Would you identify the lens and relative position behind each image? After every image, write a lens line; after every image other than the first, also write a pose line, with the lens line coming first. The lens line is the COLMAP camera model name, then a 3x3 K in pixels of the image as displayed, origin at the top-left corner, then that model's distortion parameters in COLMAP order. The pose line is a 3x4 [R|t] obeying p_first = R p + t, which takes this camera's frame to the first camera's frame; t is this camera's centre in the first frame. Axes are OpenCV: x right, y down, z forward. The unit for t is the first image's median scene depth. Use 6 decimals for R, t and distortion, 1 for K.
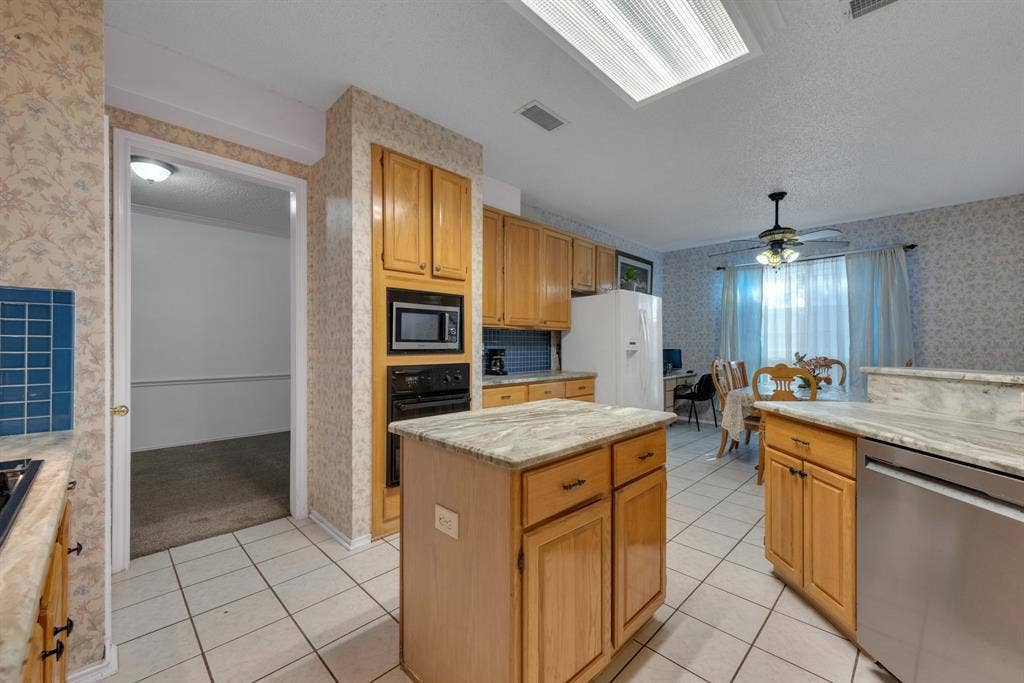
lens RADIAL K [[406.8, 0, 511.4], [0, 406.8, 340.7], [0, 0, 1]] dist [0.007272, -0.000222]
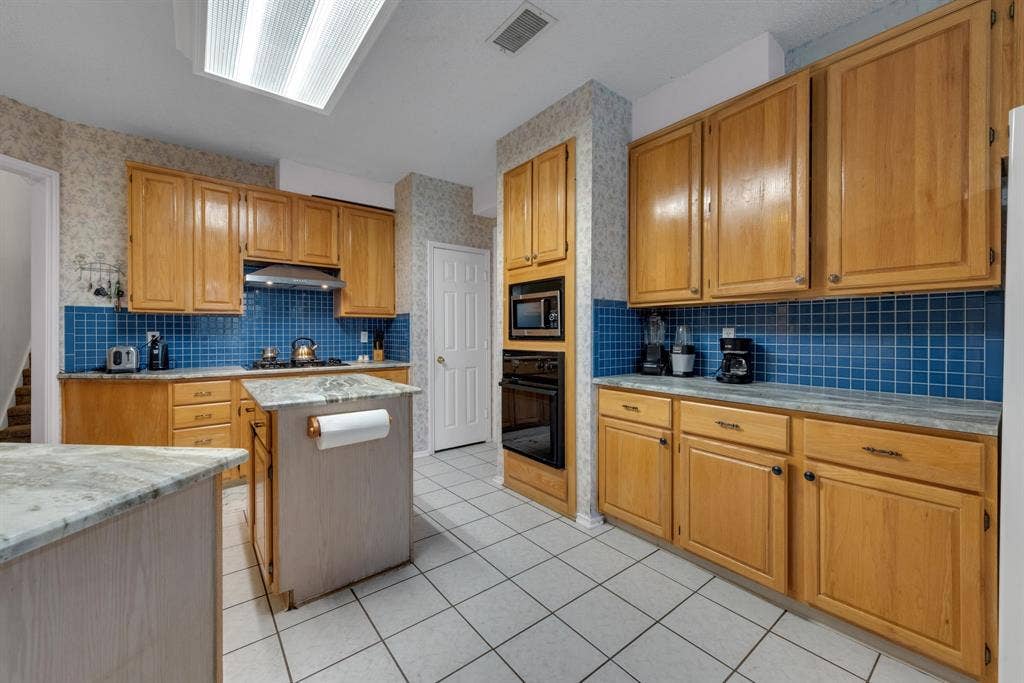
lens RADIAL K [[406.8, 0, 518.7], [0, 406.8, 333.8], [0, 0, 1]] dist [0.007272, -0.000222]
pose [[-0.108575, 0.000816, -0.994088, 0.790629], [0.011316, 0.999936, -0.000415, 0.014573], [0.994024, -0.011294, -0.108577, 1.012841]]
